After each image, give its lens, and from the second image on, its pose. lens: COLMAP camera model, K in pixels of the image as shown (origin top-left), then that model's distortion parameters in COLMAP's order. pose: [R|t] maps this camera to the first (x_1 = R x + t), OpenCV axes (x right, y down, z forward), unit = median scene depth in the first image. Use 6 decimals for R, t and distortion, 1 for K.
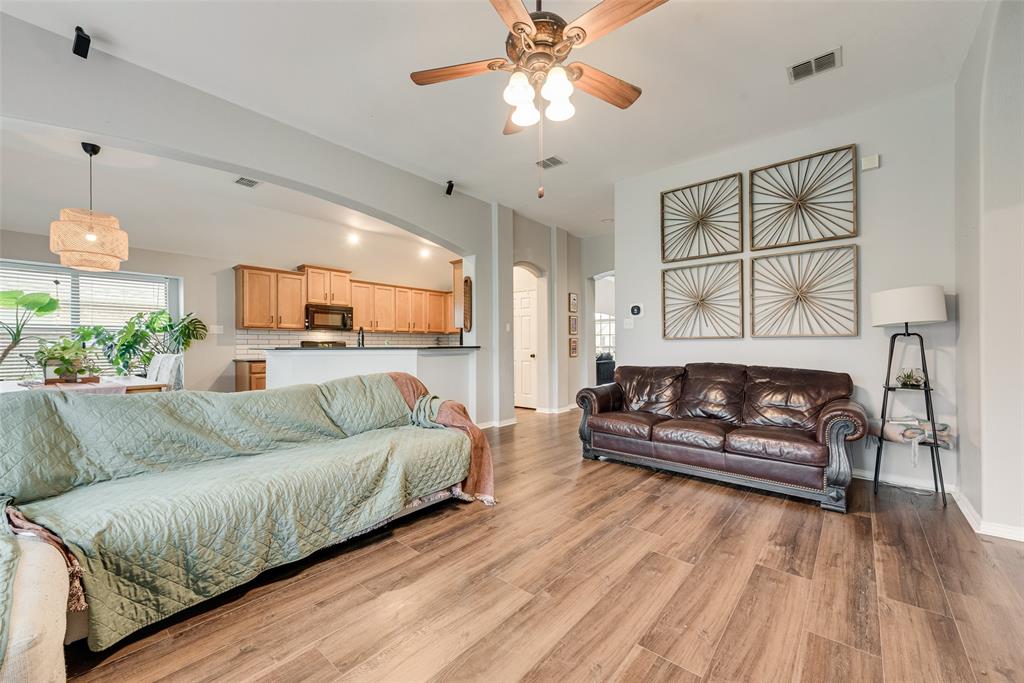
lens RADIAL K [[401.3, 0, 510.8], [0, 401.3, 343.9], [0, 0, 1]] dist [0.009166, -0.000371]
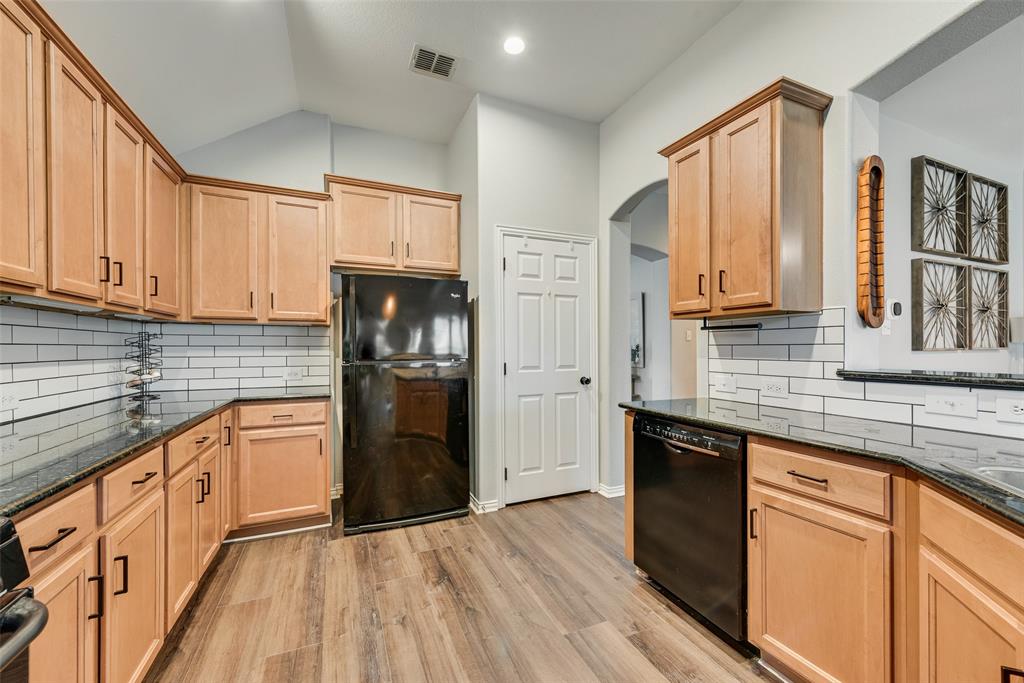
lens RADIAL K [[402.9, 0, 512.5], [0, 402.9, 348.6], [0, 0, 1]] dist [0.006068, -0.000394]
pose [[0.435548, 0.002116, 0.900163, -0.776759], [-0.003078, 0.999995, -0.000861, -0.015296], [-0.900160, -0.002396, 0.435552, 1.627352]]
